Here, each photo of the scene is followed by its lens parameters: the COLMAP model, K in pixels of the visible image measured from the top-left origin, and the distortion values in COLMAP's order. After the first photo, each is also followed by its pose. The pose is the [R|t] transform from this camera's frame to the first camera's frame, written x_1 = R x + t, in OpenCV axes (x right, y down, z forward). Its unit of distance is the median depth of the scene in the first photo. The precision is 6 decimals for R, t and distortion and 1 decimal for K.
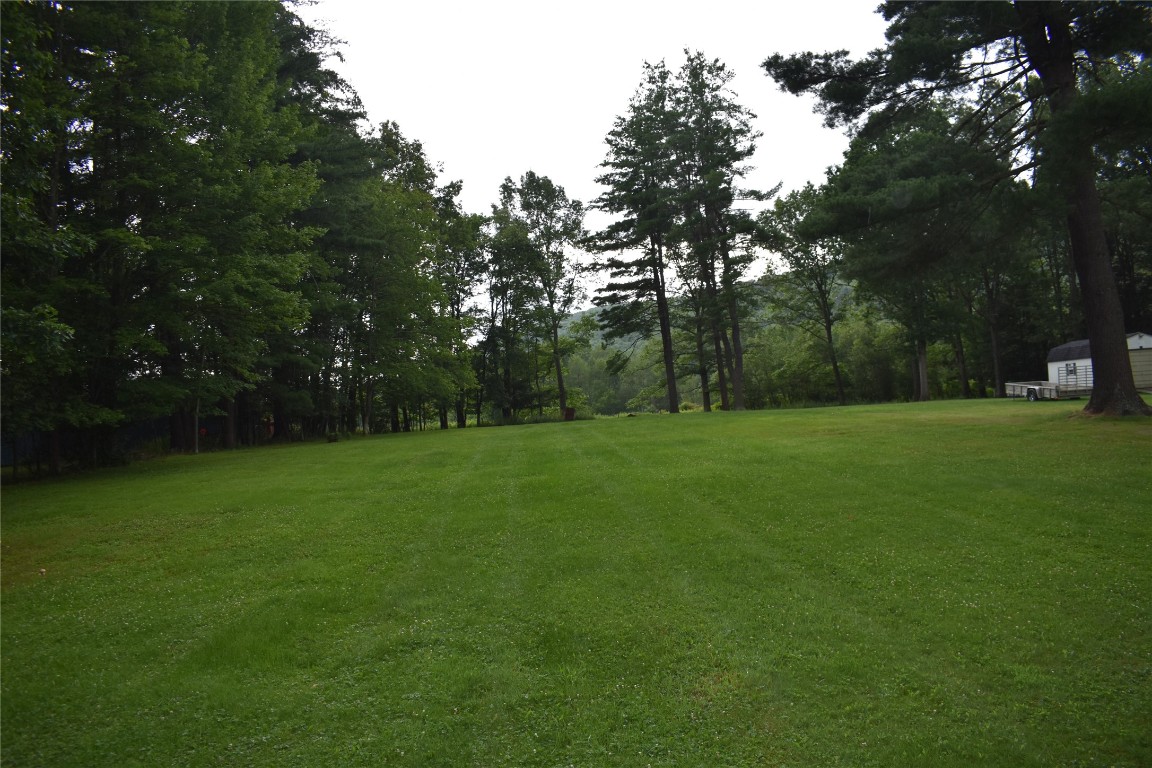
lens RADIAL K [[895.8, 0, 579.8], [0, 895.8, 382.0], [0, 0, 1]] dist [-0.096970, 0.017369]
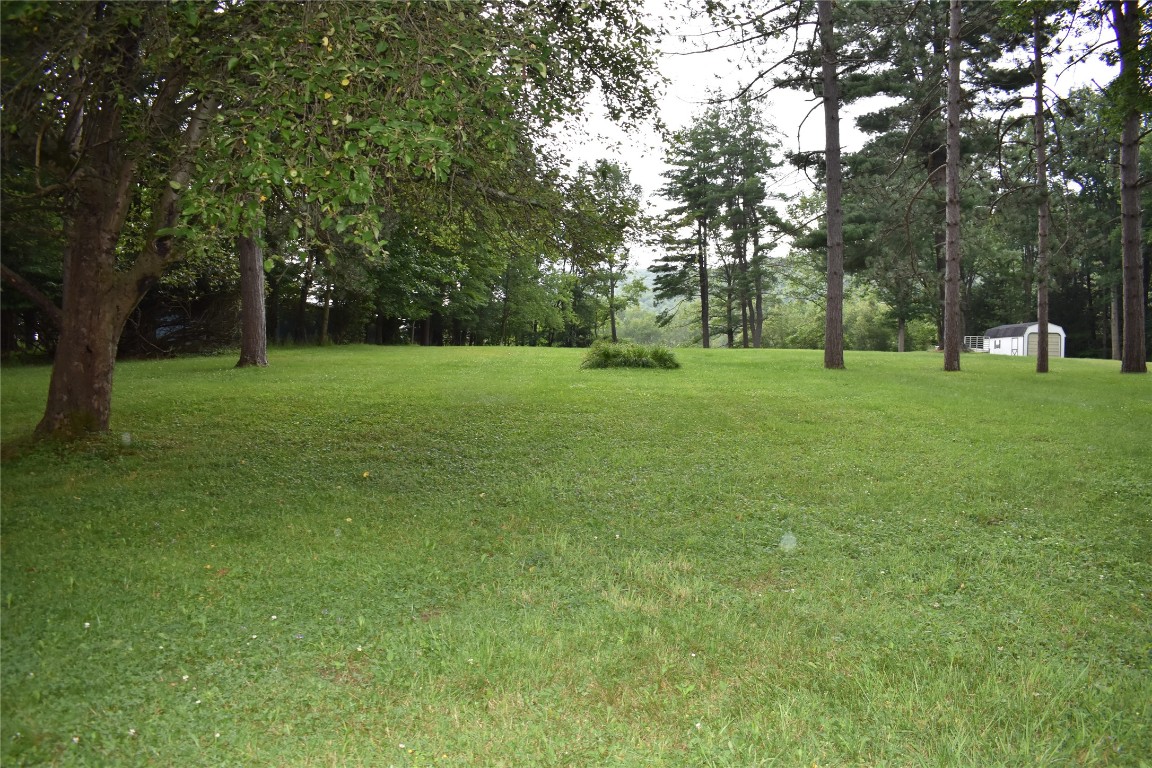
lens RADIAL K [[895.8, 0, 579.8], [0, 895.8, 382.0], [0, 0, 1]] dist [-0.096970, 0.017369]
pose [[0.996825, 0.077172, -0.019610, -0.046612], [-0.076262, 0.996136, 0.043548, 0.023138], [0.022895, -0.041915, 0.998859, -0.281743]]
